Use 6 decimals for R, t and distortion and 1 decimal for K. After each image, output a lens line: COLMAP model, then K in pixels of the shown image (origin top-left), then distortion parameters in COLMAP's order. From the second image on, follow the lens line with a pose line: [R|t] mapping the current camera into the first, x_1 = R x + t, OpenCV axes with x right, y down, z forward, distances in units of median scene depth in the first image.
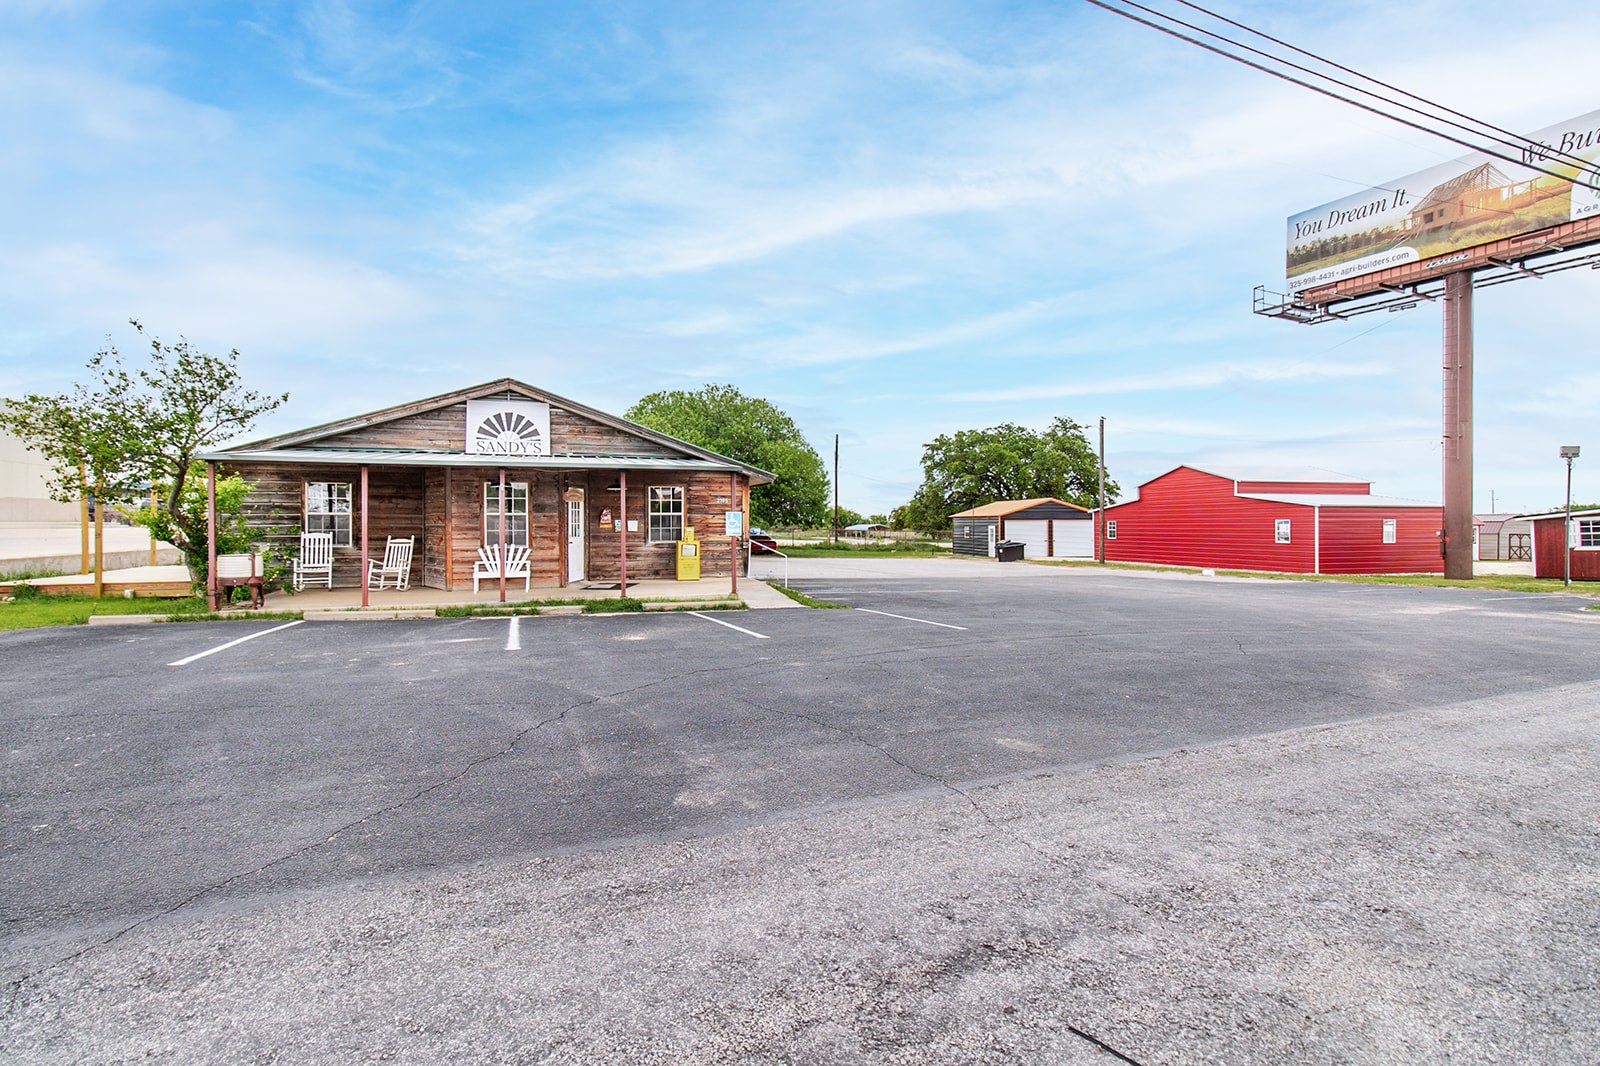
lens RADIAL K [[763.6, 0, 800.0], [0, 763.6, 520.8], [0, 0, 1]] dist [0.001580, 0.000383]
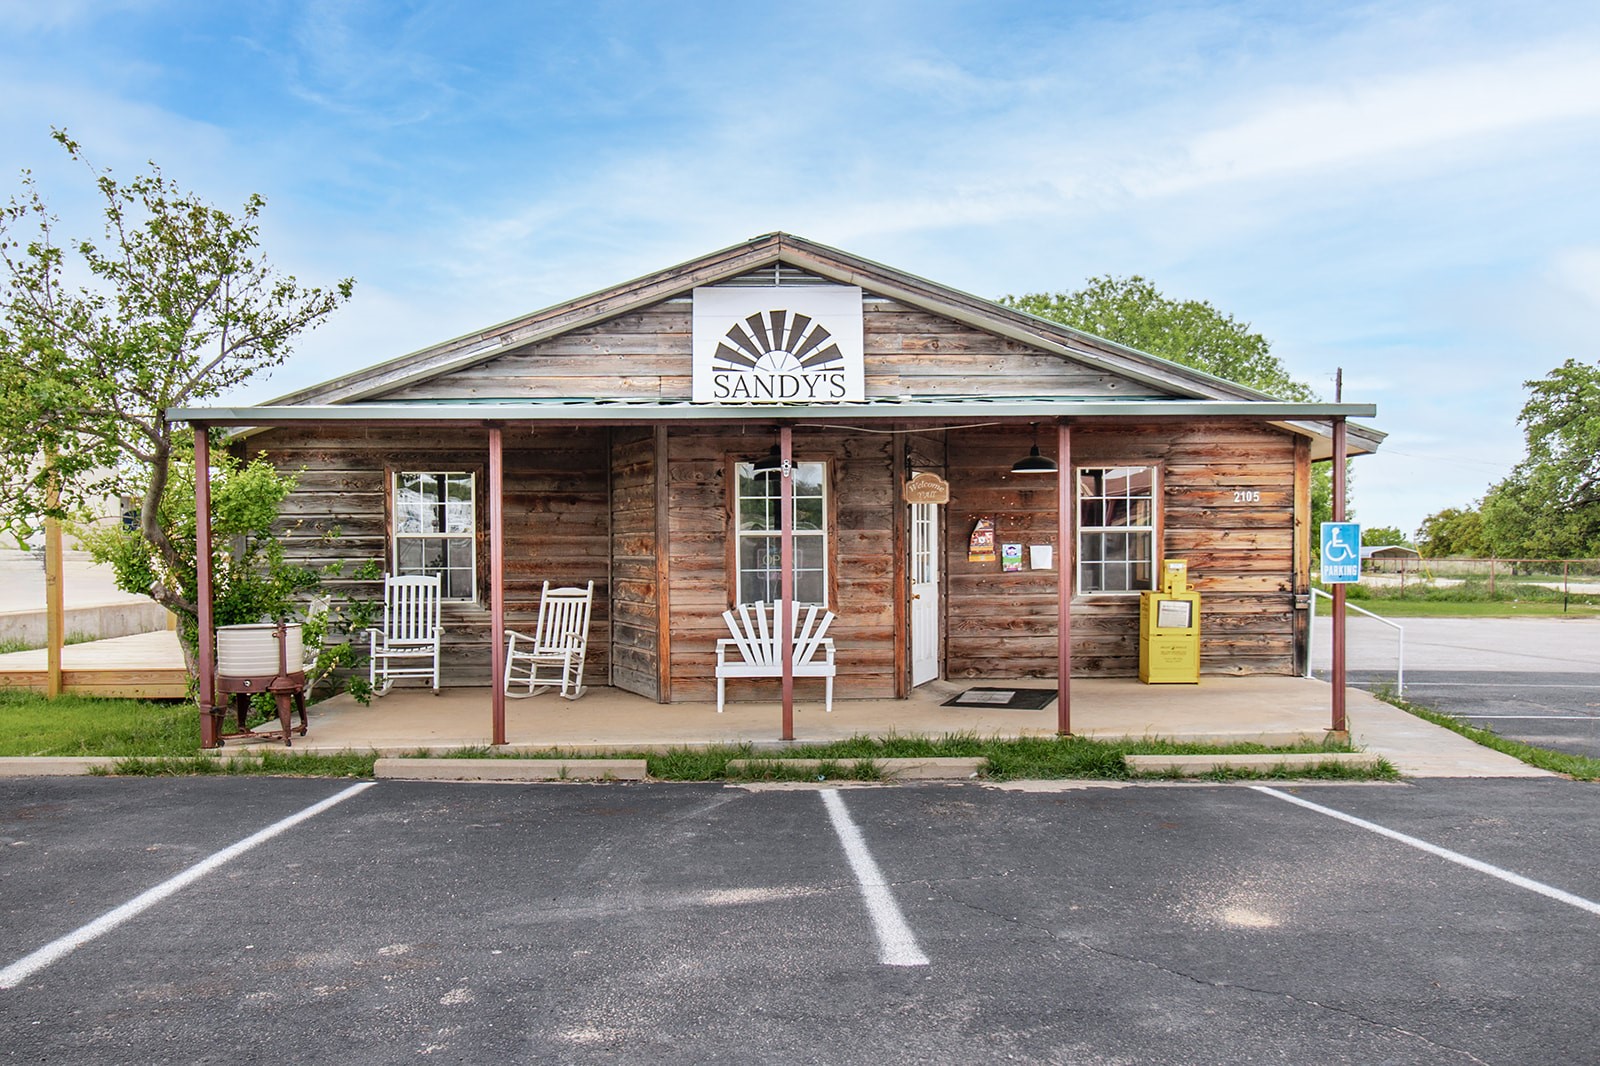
lens RADIAL K [[1293.6, 0, 792.7], [0, 1293.6, 547.5], [0, 0, 1]] dist [-0.005510, 0.010489]
pose [[0.954971, -0.005482, -0.296648, -0.154626], [0.006867, 0.999970, 0.003627, -0.002983], [0.296619, -0.005501, 0.954980, 0.282043]]
